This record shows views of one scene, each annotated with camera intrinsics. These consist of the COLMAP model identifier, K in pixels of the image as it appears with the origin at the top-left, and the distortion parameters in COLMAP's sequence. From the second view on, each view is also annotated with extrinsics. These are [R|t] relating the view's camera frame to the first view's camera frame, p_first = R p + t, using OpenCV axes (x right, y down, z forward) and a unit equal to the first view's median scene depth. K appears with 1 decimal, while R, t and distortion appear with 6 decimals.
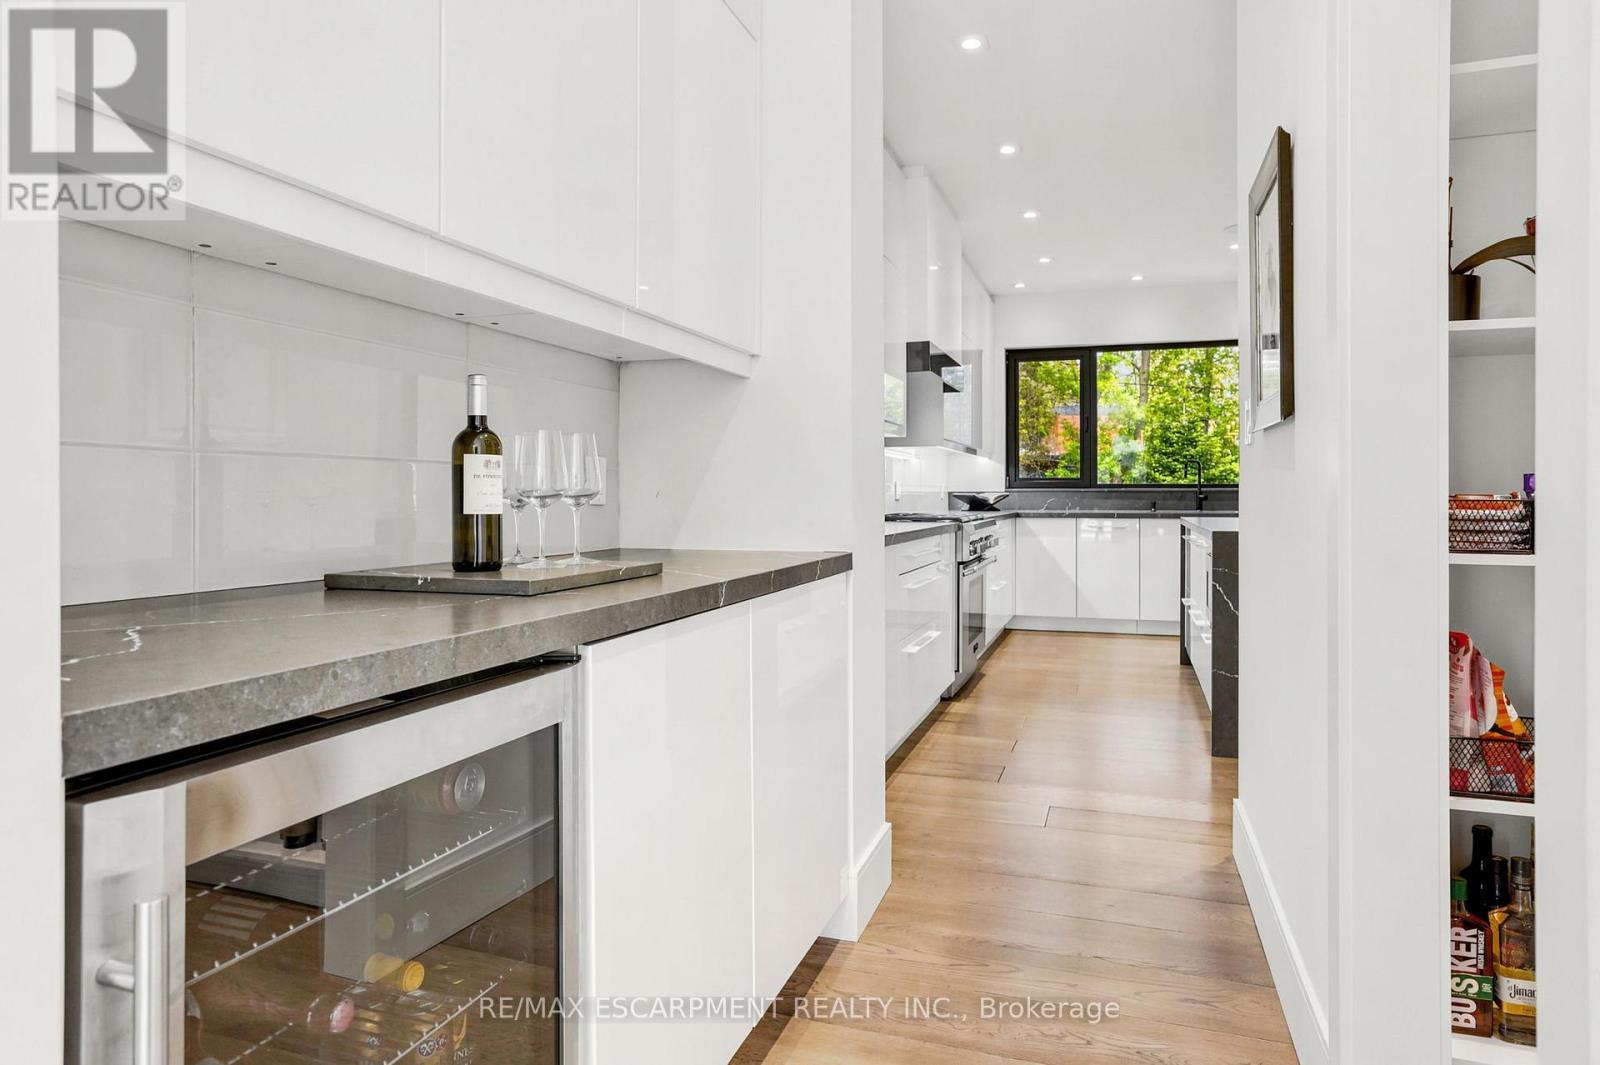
lens RADIAL K [[944.2, 0, 801.4], [0, 944.2, 508.5], [0, 0, 1]] dist [-0.000203, -0.000057]
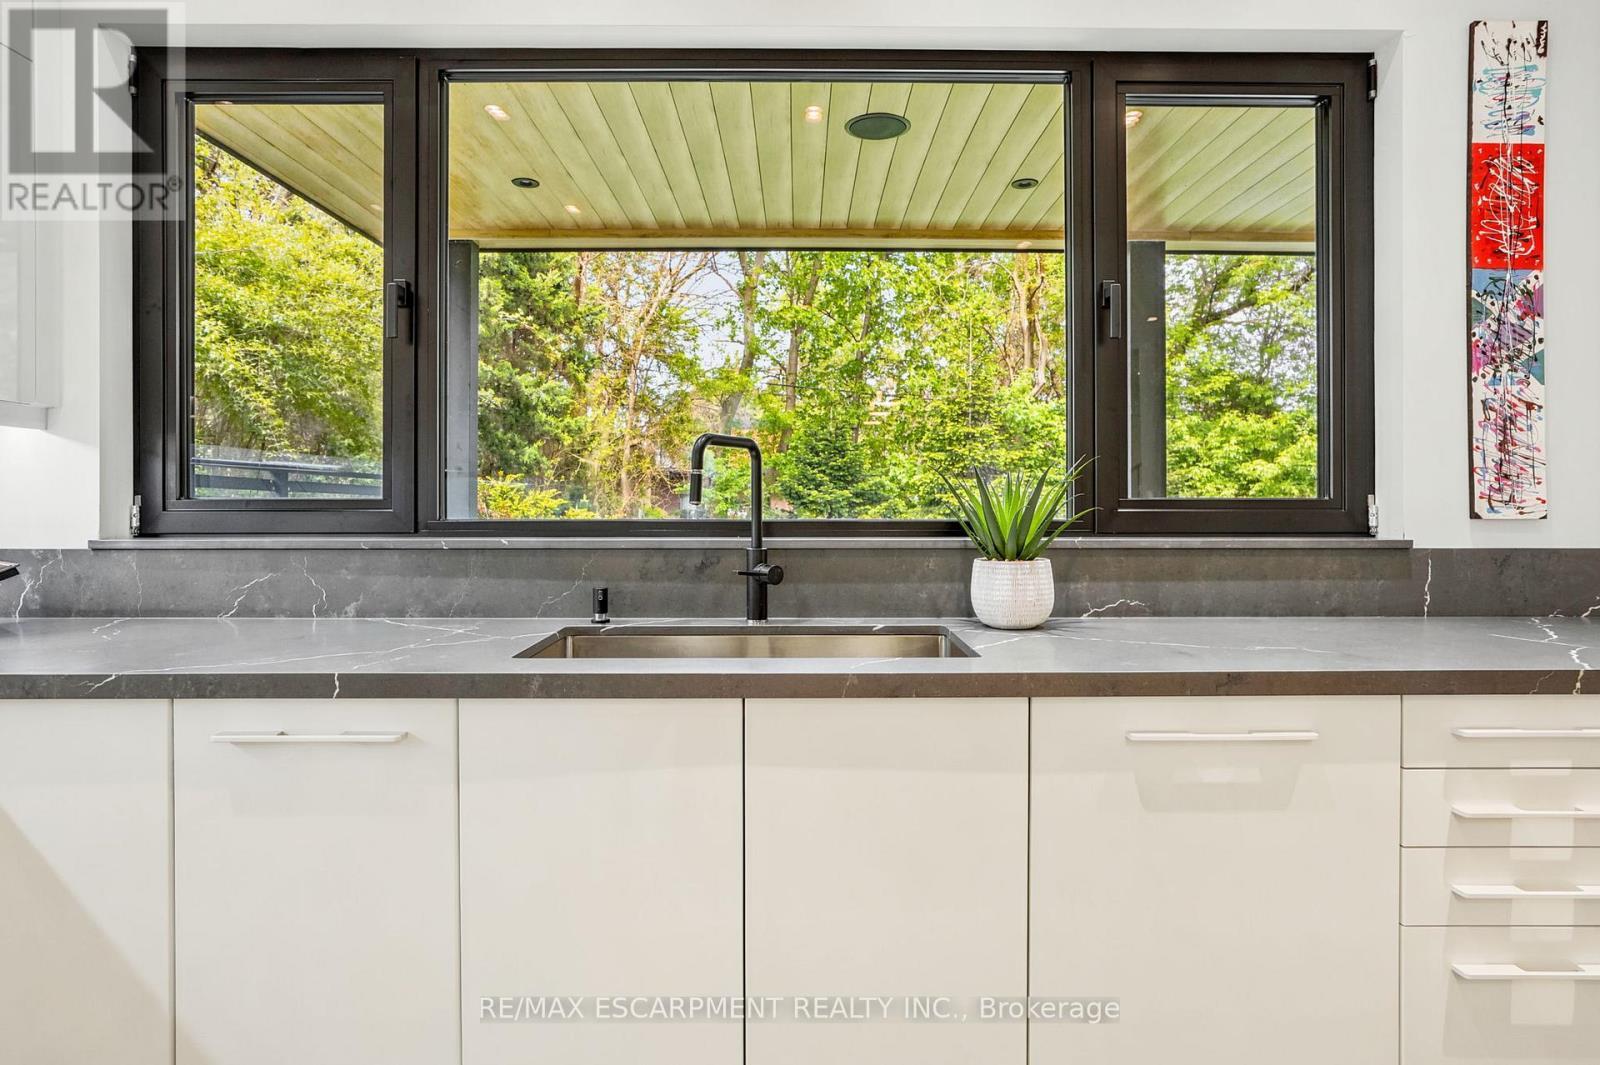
lens RADIAL K [[944.2, 0, 801.4], [0, 944.2, 508.5], [0, 0, 1]] dist [-0.000203, -0.000057]
pose [[0.942527, -0.001875, 0.334125, 0.277642], [0.006334, 0.999905, -0.012255, -0.022088], [-0.334070, 0.013667, 0.942449, 0.596480]]
